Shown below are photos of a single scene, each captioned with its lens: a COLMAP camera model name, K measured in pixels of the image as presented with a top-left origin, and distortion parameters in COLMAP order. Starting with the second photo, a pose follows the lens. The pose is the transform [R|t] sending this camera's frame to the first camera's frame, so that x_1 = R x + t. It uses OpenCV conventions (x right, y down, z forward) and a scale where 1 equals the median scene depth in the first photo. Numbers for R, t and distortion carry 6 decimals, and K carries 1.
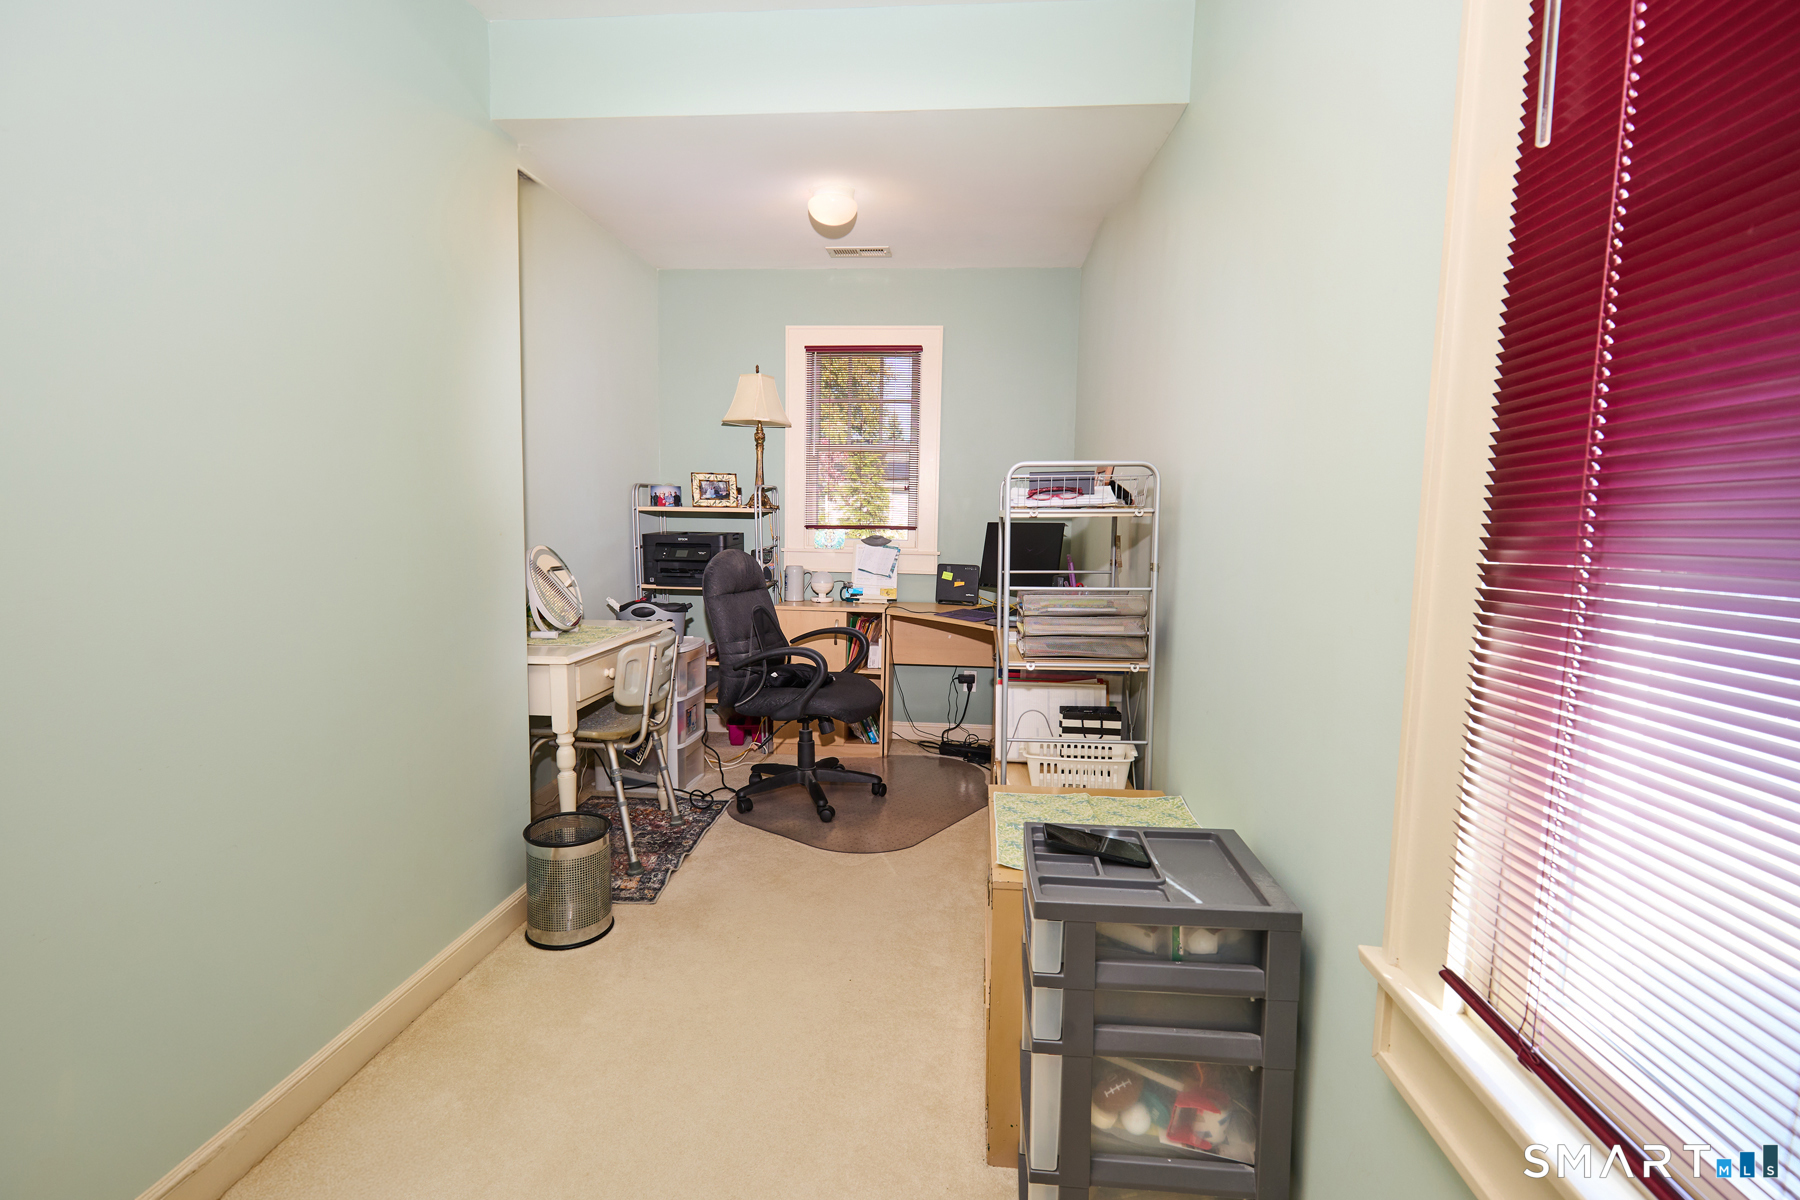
lens RADIAL K [[823.6, 0, 903.5], [0, 823.6, 600.7], [0, 0, 1]] dist [0.001680, -0.001739]
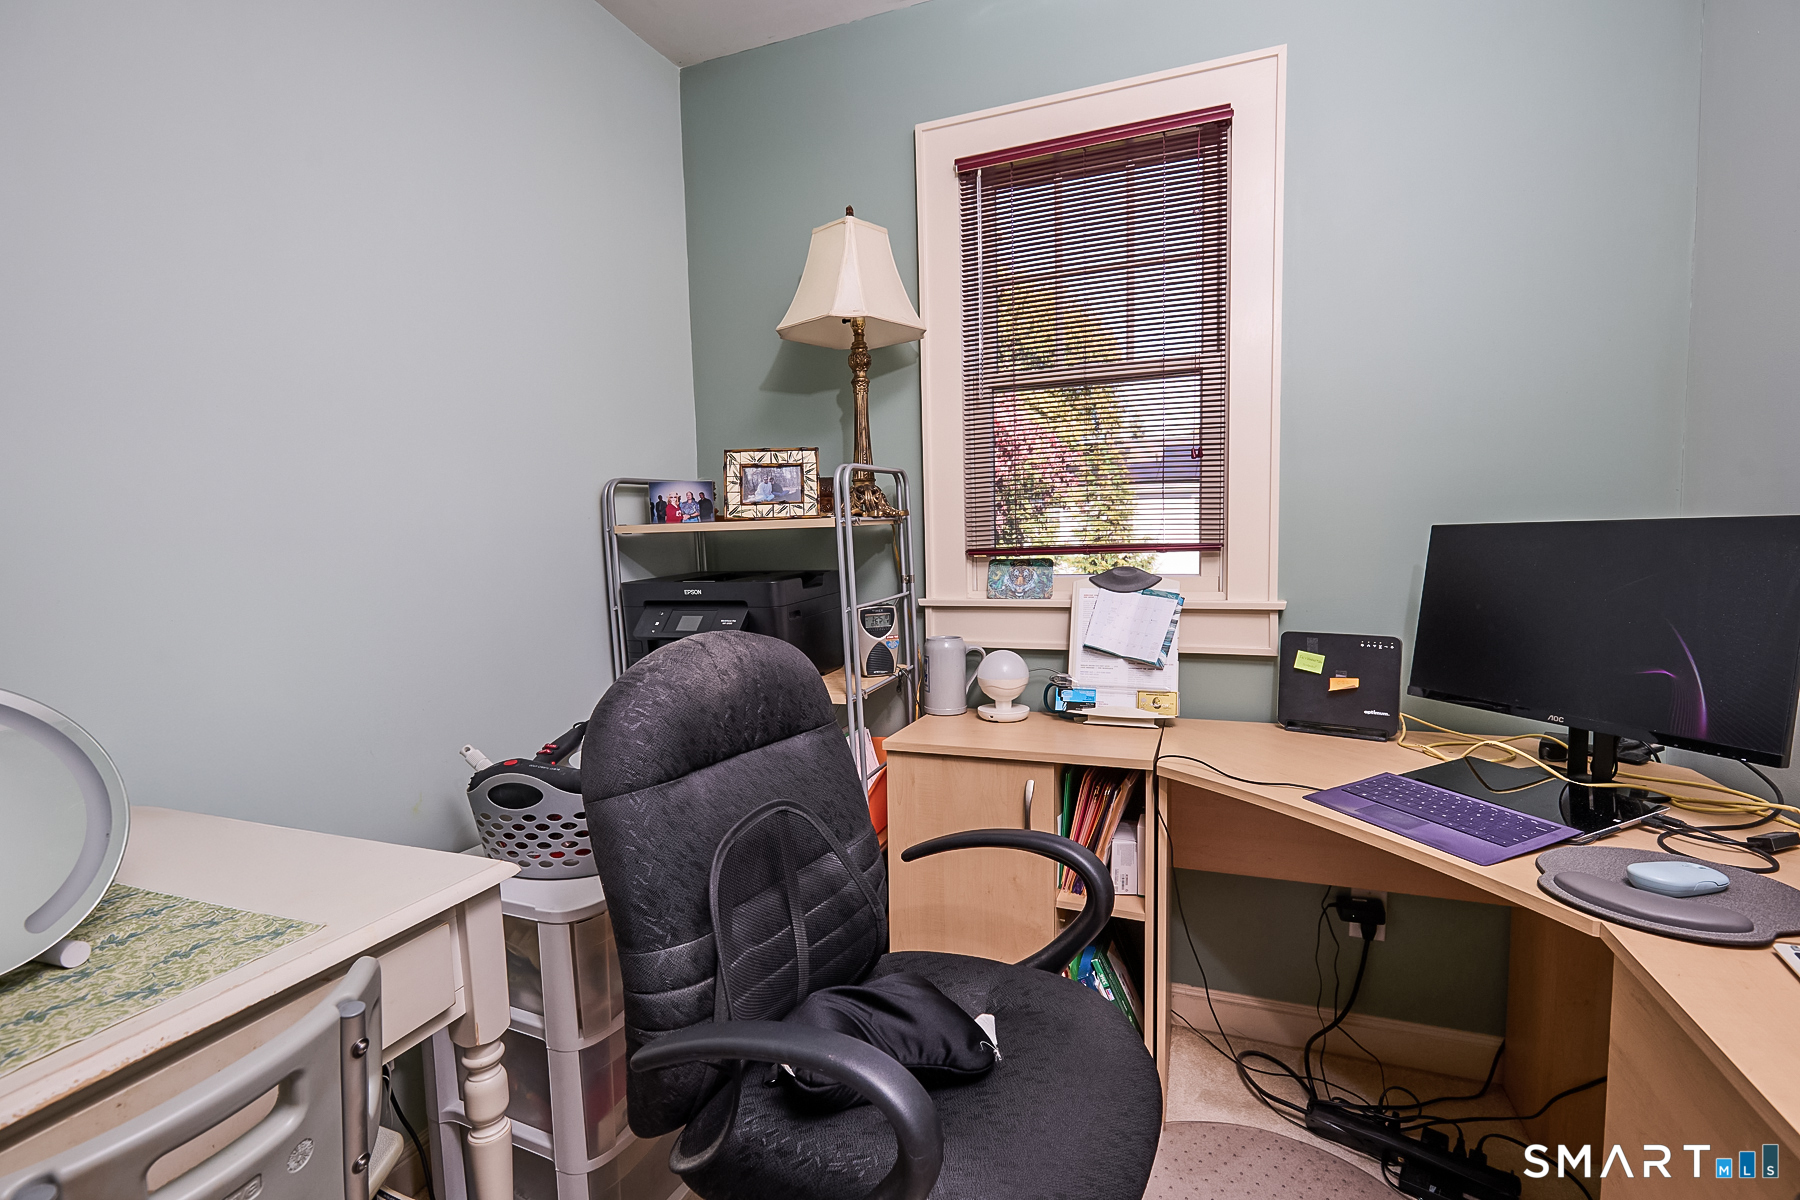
lens RADIAL K [[823.6, 0, 903.5], [0, 823.6, 600.7], [0, 0, 1]] dist [0.001680, -0.001739]
pose [[0.958453, -0.019347, -0.284594, -0.022099], [0.014548, 0.999714, -0.018966, -0.055582], [0.284880, 0.014038, 0.958460, 0.553251]]
